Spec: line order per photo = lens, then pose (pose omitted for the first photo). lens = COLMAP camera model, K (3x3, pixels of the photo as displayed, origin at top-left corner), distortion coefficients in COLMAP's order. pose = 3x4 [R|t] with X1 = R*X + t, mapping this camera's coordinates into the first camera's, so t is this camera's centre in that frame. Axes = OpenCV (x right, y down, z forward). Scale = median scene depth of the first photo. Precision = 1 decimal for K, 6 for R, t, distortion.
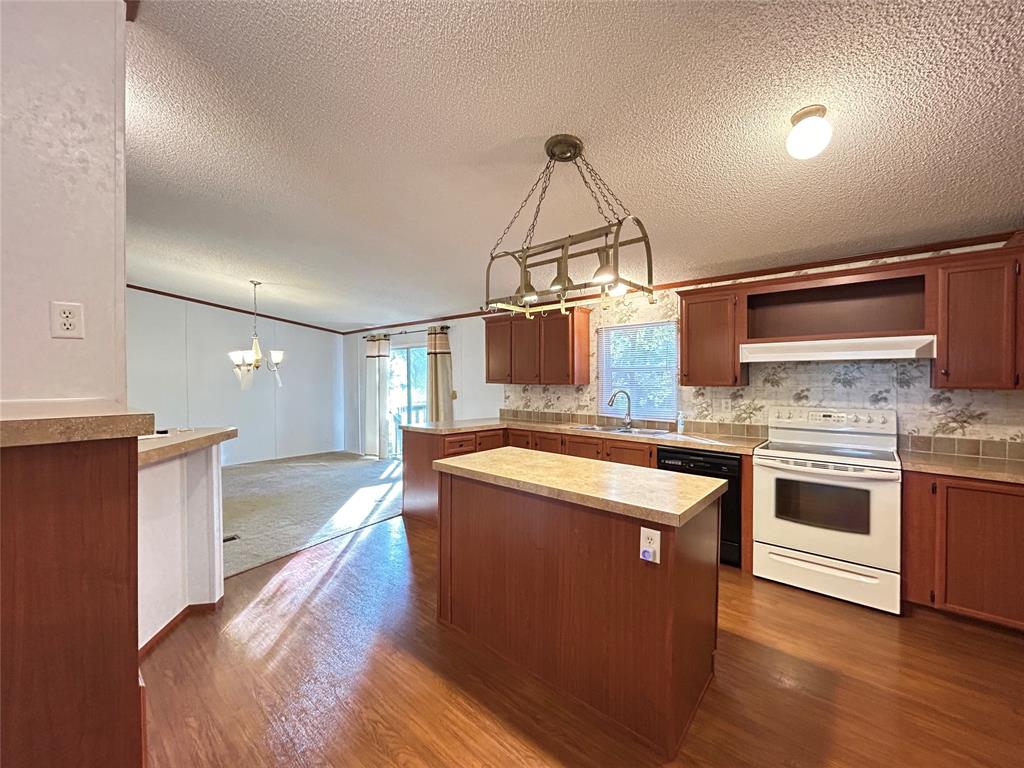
lens RADIAL K [[416.6, 0, 511.2], [0, 416.6, 383.7], [0, 0, 1]] dist [-0.001099, -0.001540]
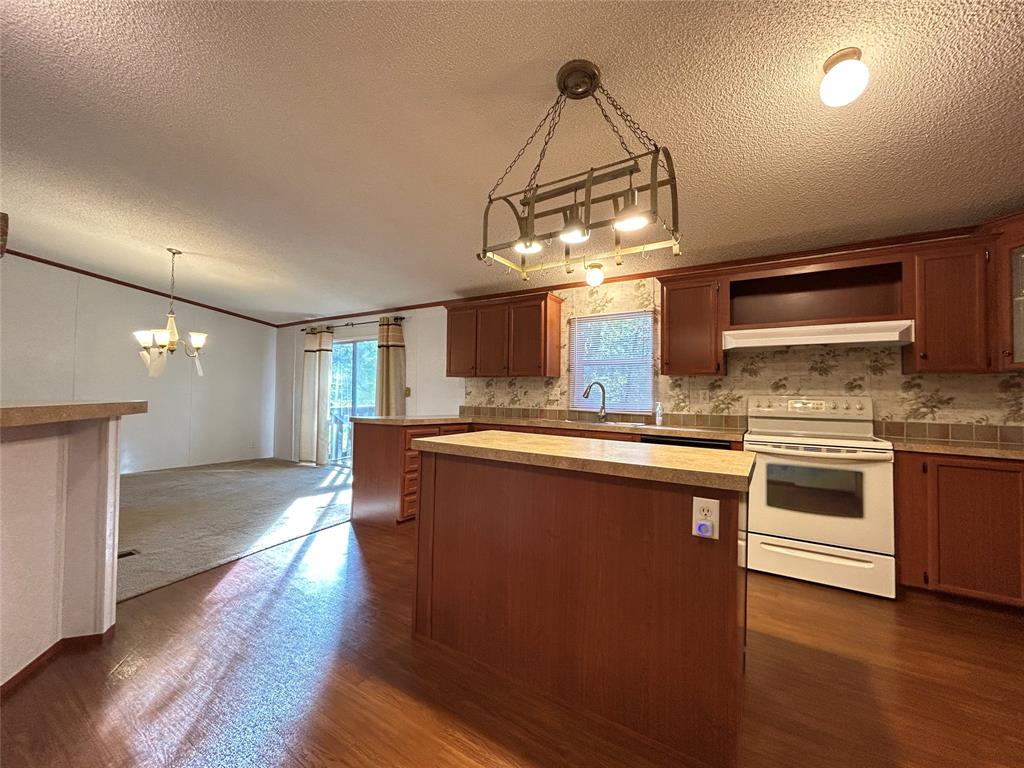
lens RADIAL K [[416.6, 0, 512.8], [0, 416.6, 382.8], [0, 0, 1]] dist [-0.001099, -0.001540]
pose [[0.988557, 0.022269, 0.149192, -0.104529], [-0.016244, 0.999007, -0.041483, 0.095157], [-0.149968, 0.038585, 0.987938, 0.136786]]
